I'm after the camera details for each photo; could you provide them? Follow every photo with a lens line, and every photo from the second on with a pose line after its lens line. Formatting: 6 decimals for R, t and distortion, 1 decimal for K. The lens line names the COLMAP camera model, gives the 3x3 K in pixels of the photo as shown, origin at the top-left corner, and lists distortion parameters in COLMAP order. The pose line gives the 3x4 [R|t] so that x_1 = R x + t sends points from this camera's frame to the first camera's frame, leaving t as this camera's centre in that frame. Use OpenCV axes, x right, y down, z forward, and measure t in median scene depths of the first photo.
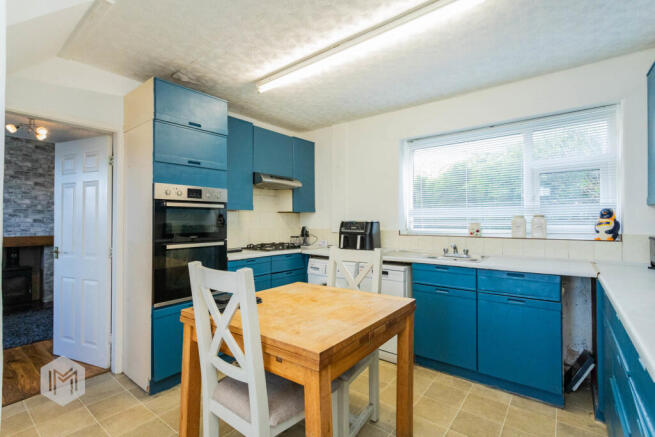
lens RADIAL K [[313.9, 0, 320.6], [0, 313.9, 218.3], [0, 0, 1]] dist [-0.002529, 0.001833]
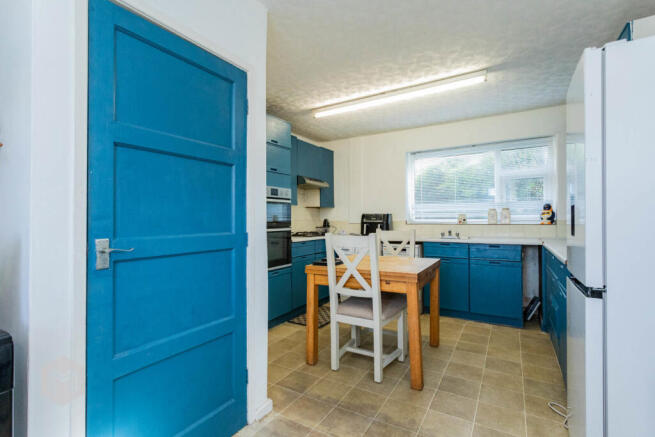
lens RADIAL K [[313.9, 0, 325.3], [0, 313.9, 217.5], [0, 0, 1]] dist [-0.002529, 0.001833]
pose [[0.992275, -0.003331, 0.124017, -0.327780], [0.003000, 0.999991, 0.002859, 0.025995], [-0.124025, -0.002465, 0.992276, -0.356176]]
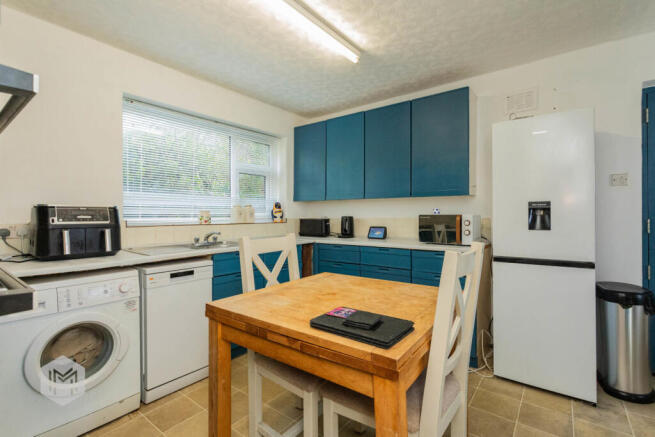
lens RADIAL K [[313.9, 0, 322.9], [0, 313.9, 214.7], [0, 0, 1]] dist [-0.002529, 0.001833]
pose [[0.005470, 0.004109, 0.999977, -0.602581], [-0.006165, 0.999973, -0.004076, 0.031641], [-0.999966, -0.006142, 0.005495, 0.699423]]
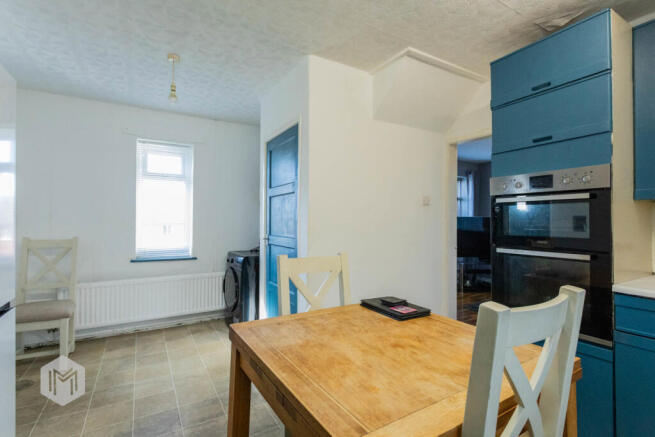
lens RADIAL K [[313.9, 0, 326.3], [0, 313.9, 217.0], [0, 0, 1]] dist [-0.002529, 0.001833]
pose [[-0.364587, -0.006649, -0.931146, 0.423641], [0.005617, 0.999941, -0.009340, 0.005107], [0.931153, -0.008635, -0.364528, 0.751459]]
